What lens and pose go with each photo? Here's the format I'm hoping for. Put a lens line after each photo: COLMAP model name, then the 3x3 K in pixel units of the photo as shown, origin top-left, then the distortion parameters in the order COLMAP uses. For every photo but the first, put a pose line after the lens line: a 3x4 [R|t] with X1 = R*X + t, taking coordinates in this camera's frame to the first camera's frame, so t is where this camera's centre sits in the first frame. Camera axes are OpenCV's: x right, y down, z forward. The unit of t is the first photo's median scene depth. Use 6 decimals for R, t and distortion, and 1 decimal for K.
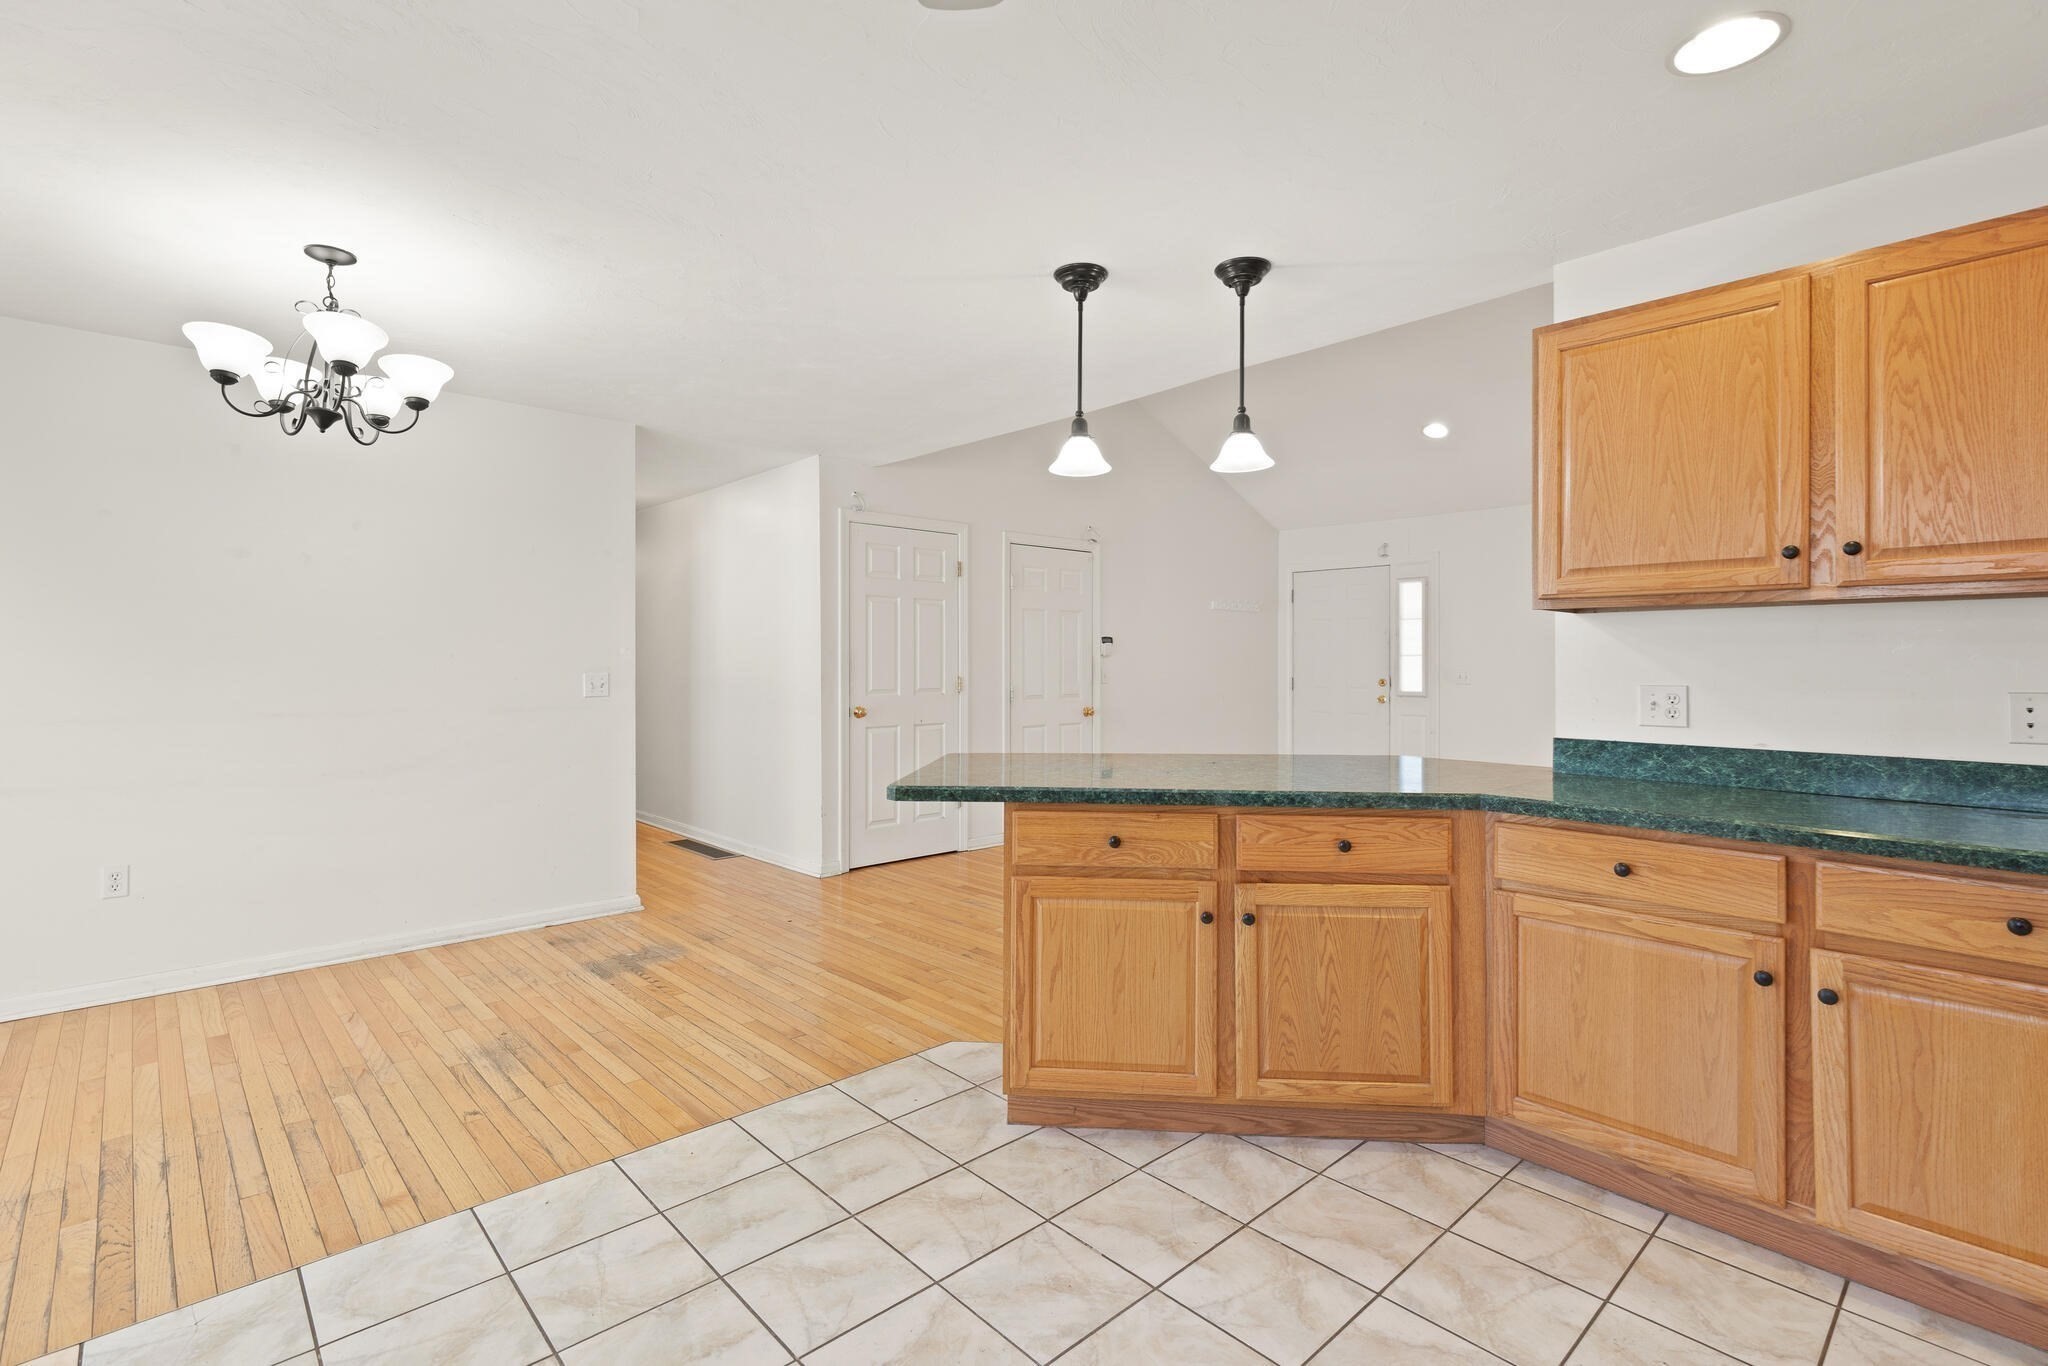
lens RADIAL K [[944.4, 0, 1036.5], [0, 944.4, 662.8], [0, 0, 1]] dist [0.004581, -0.000407]
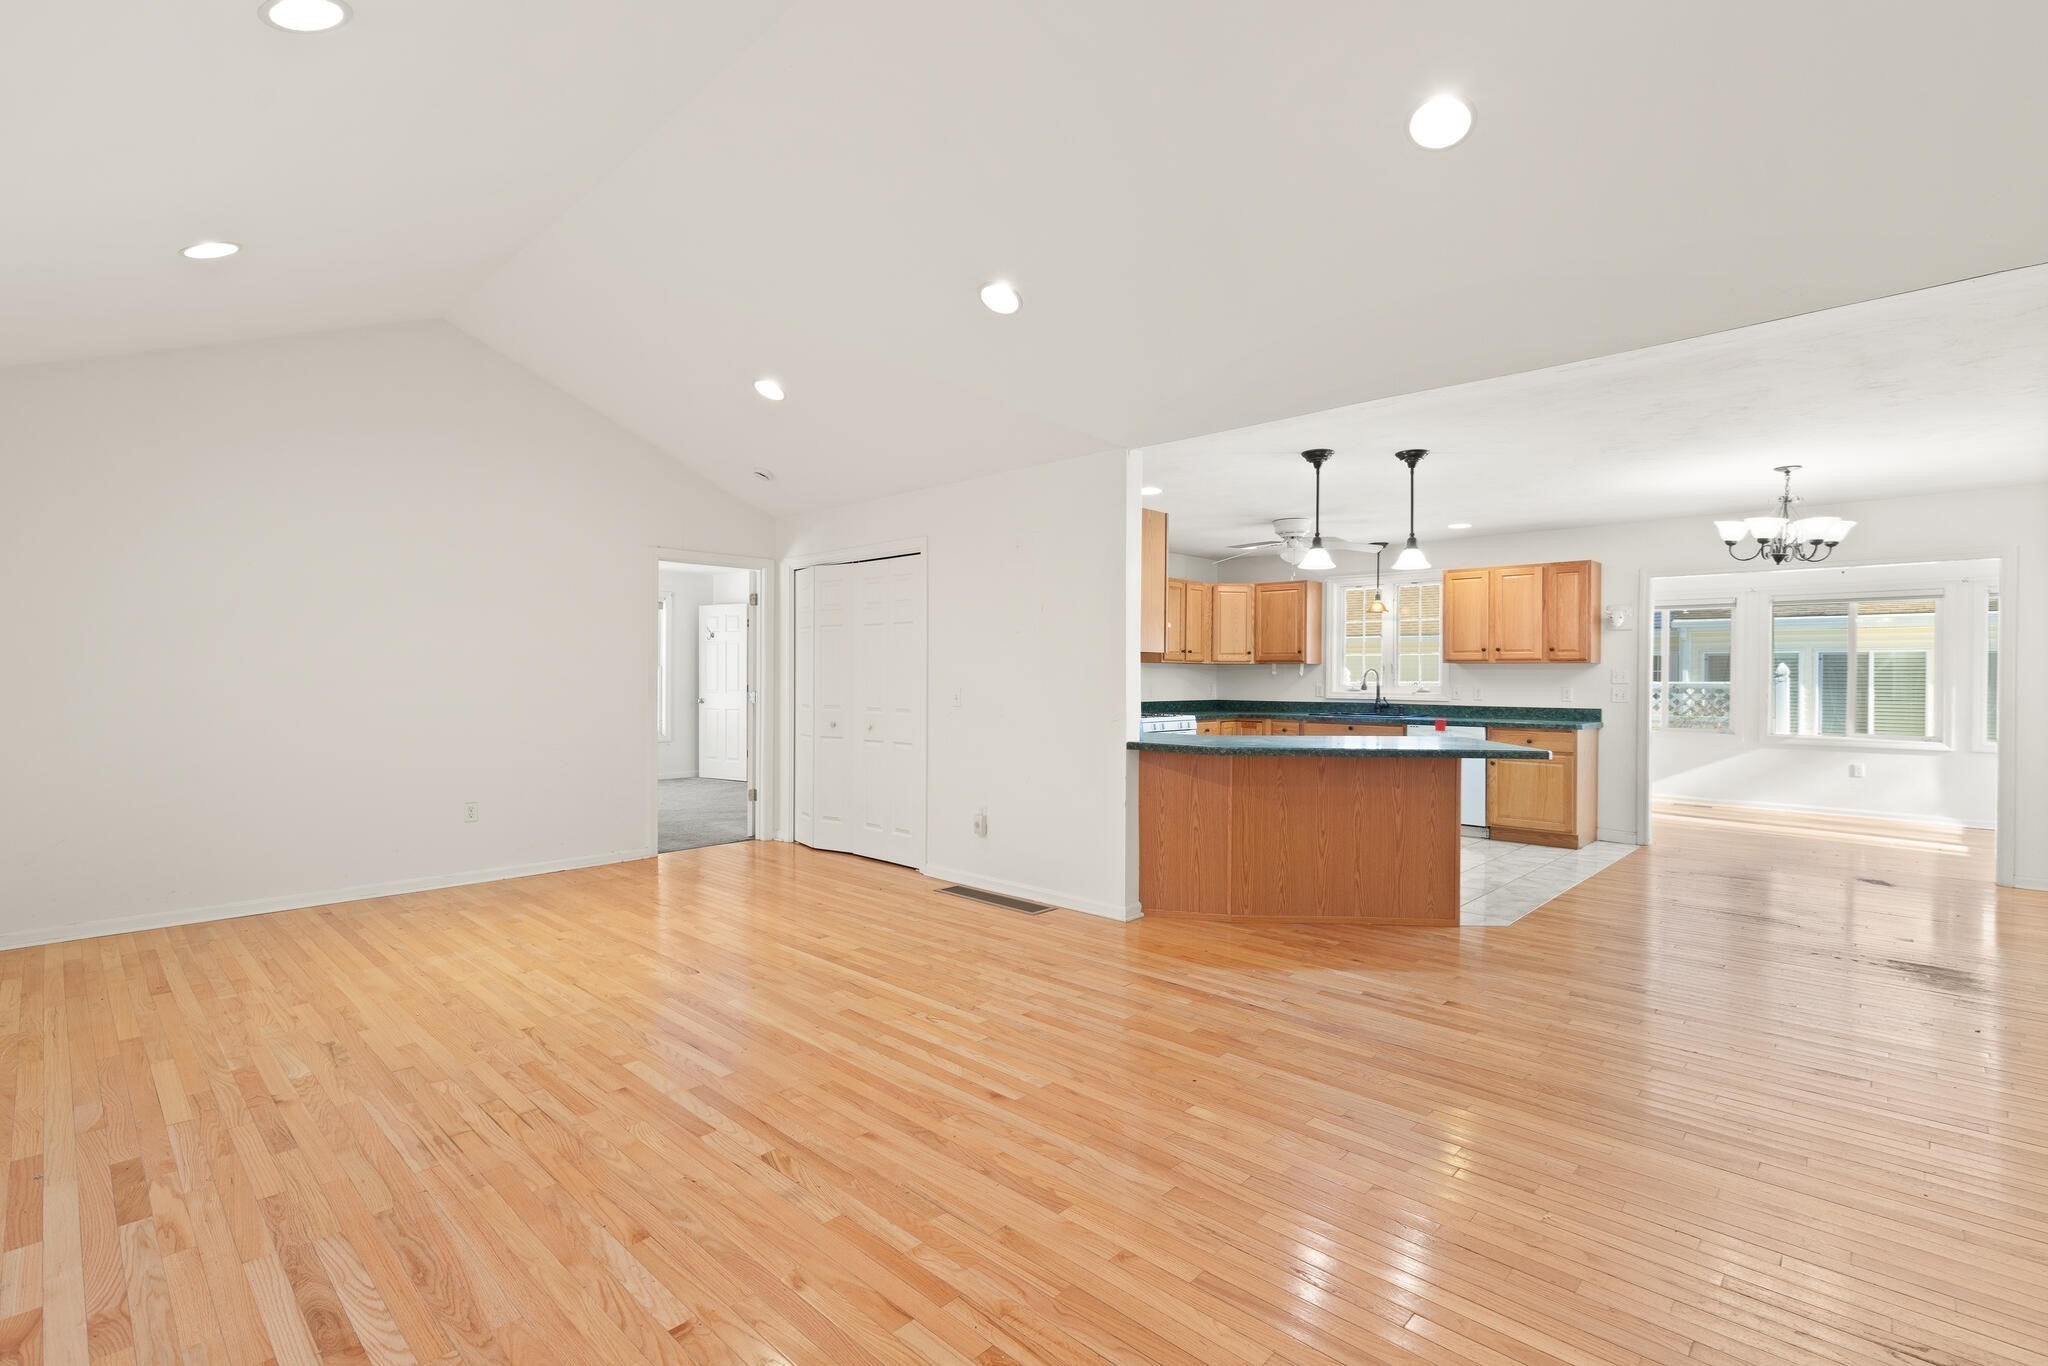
lens RADIAL K [[935.9, 0, 1032.9], [0, 935.9, 675.0], [0, 0, 1]] dist [0.010130, -0.000939]
pose [[-0.998270, -0.005921, -0.058505, 0.947926], [-0.005973, 0.999982, 0.000707, -0.008237], [0.058500, 0.001055, -0.998287, 3.038840]]
